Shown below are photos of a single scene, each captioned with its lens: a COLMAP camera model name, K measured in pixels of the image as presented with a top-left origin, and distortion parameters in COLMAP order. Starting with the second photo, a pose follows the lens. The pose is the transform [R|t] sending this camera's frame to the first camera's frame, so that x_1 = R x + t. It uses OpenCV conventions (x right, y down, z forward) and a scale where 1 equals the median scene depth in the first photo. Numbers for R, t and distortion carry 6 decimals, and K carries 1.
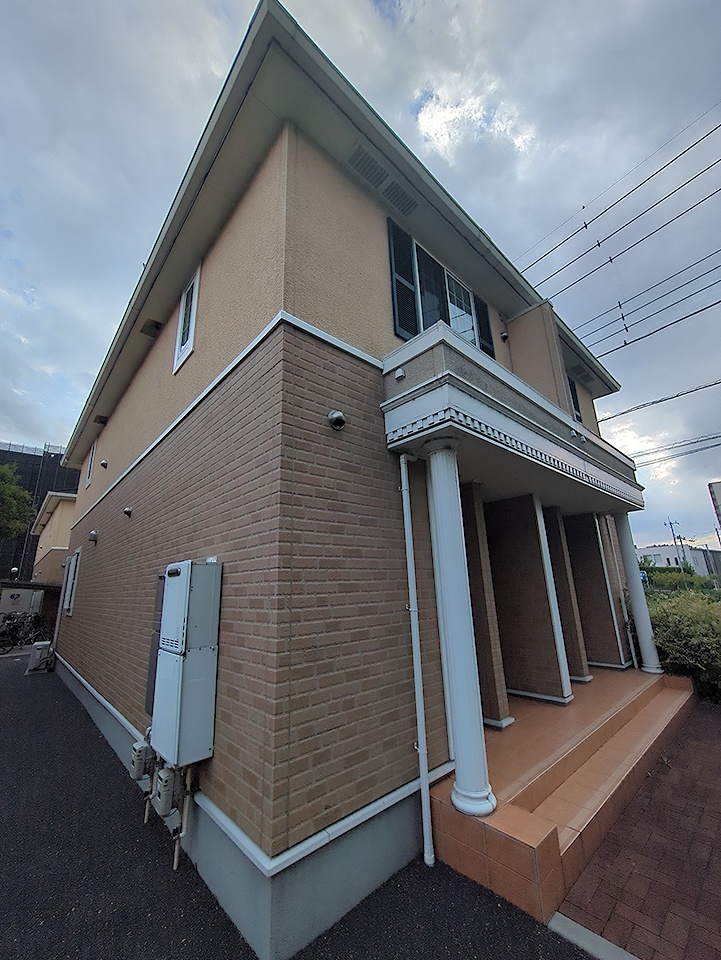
lens RADIAL K [[379.2, 0, 363.6], [0, 379.2, 476.0], [0, 0, 1]] dist [0.001218, -0.000056]
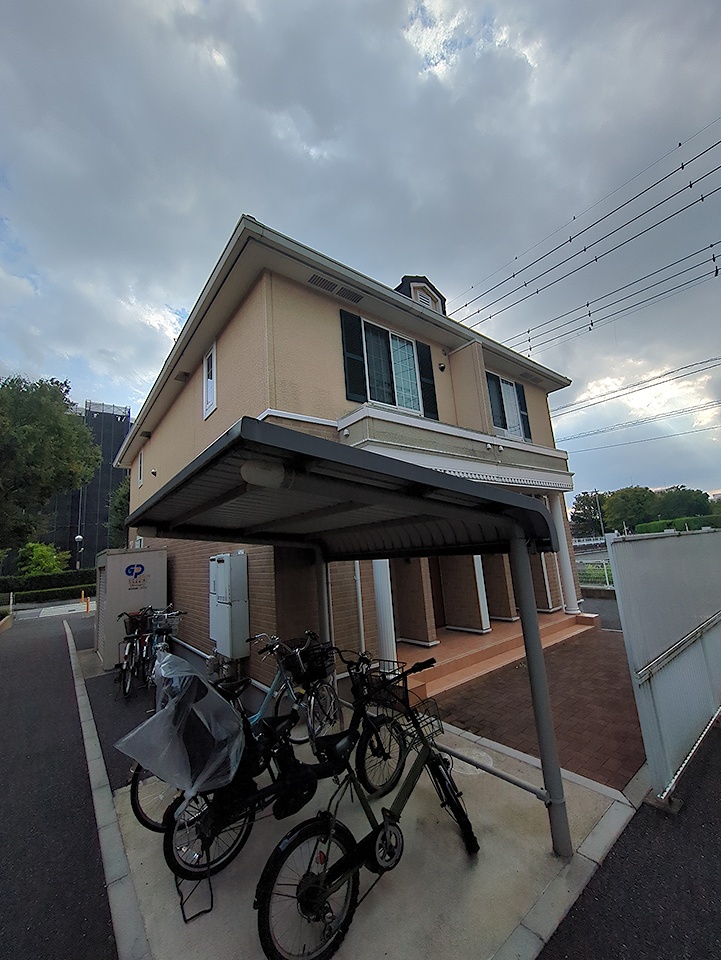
lens RADIAL K [[379.2, 0, 359.9], [0, 379.2, 479.4], [0, 0, 1]] dist [0.001218, -0.000056]
pose [[0.996223, -0.050333, -0.070760, 0.191049], [0.056971, 0.993832, 0.095148, -0.166441], [0.065535, -0.098820, 0.992945, -0.443654]]
